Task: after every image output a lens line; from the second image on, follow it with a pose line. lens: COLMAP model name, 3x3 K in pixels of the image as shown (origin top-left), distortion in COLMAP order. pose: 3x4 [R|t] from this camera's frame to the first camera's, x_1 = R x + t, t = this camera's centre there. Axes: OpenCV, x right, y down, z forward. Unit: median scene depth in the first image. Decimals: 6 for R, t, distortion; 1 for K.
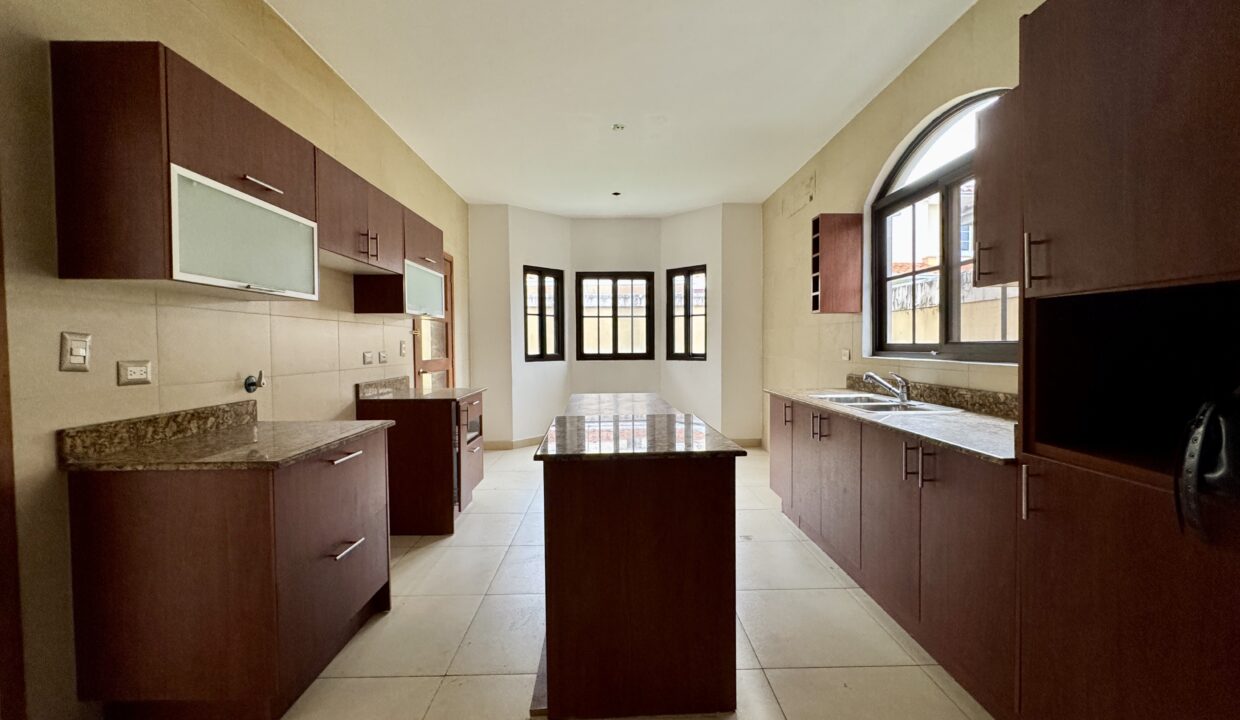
lens RADIAL K [[496.0, 0, 620.0], [0, 496.0, 360.0], [0, 0, 1]] dist [-0.002848, -0.000175]
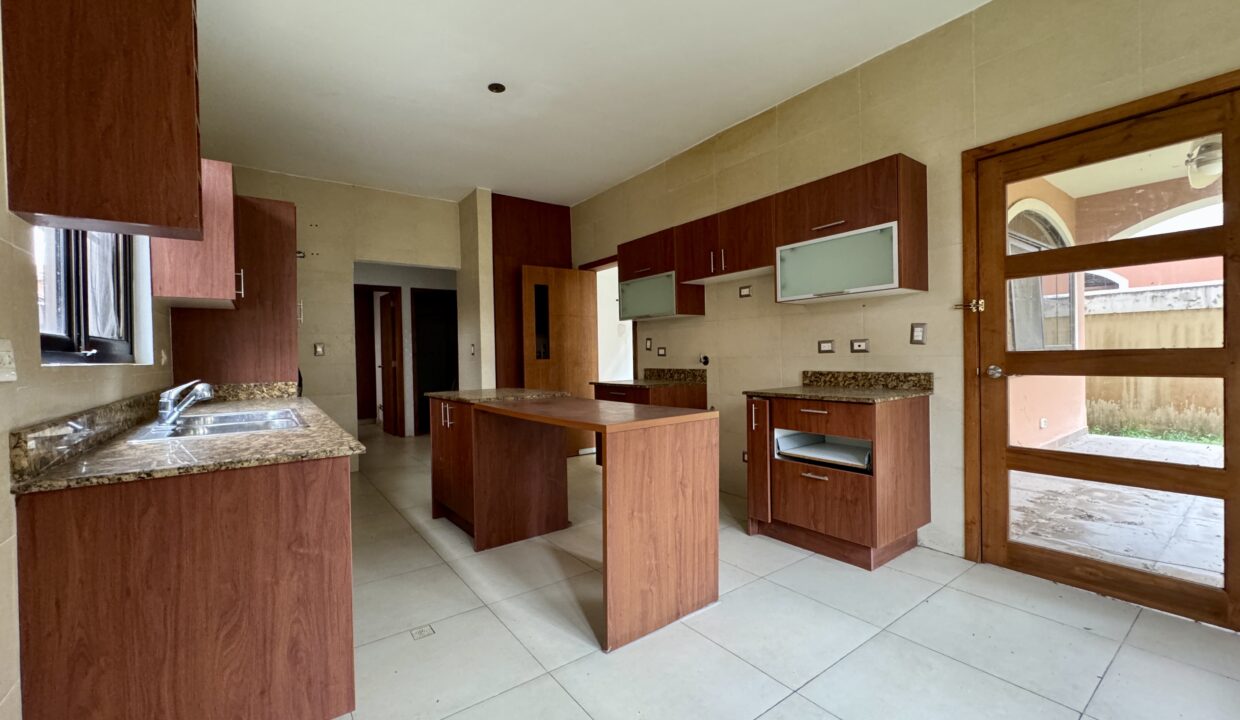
lens RADIAL K [[496.0, 0, 620.0], [0, 496.0, 360.0], [0, 0, 1]] dist [-0.002848, -0.000175]
pose [[-0.817300, 0.028540, -0.575506, 0.185119], [0.006064, 0.999143, 0.040936, -0.009826], [0.576181, 0.029967, -0.816772, 0.752618]]
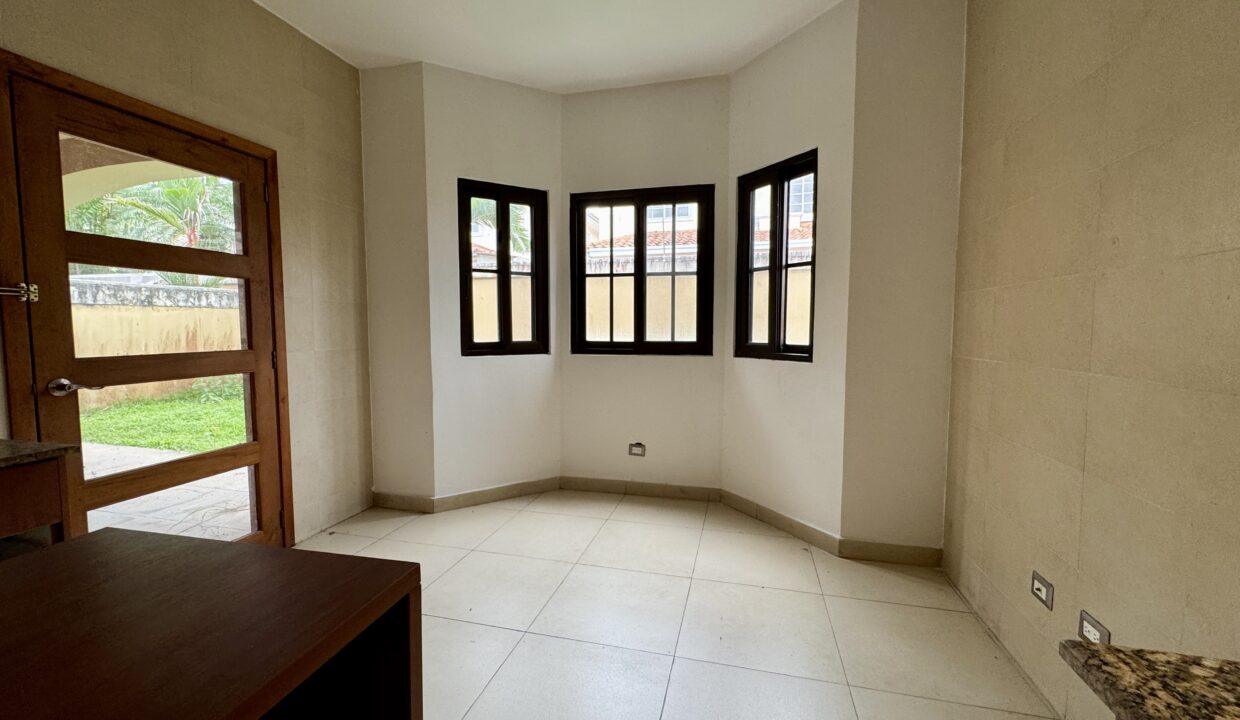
lens RADIAL K [[496.0, 0, 620.0], [0, 496.0, 360.0], [0, 0, 1]] dist [-0.002848, -0.000175]
pose [[0.963199, 0.025489, -0.267579, 0.117231], [-0.016506, 0.999224, 0.035769, -0.013019], [0.268283, -0.030036, 0.962872, 0.476239]]
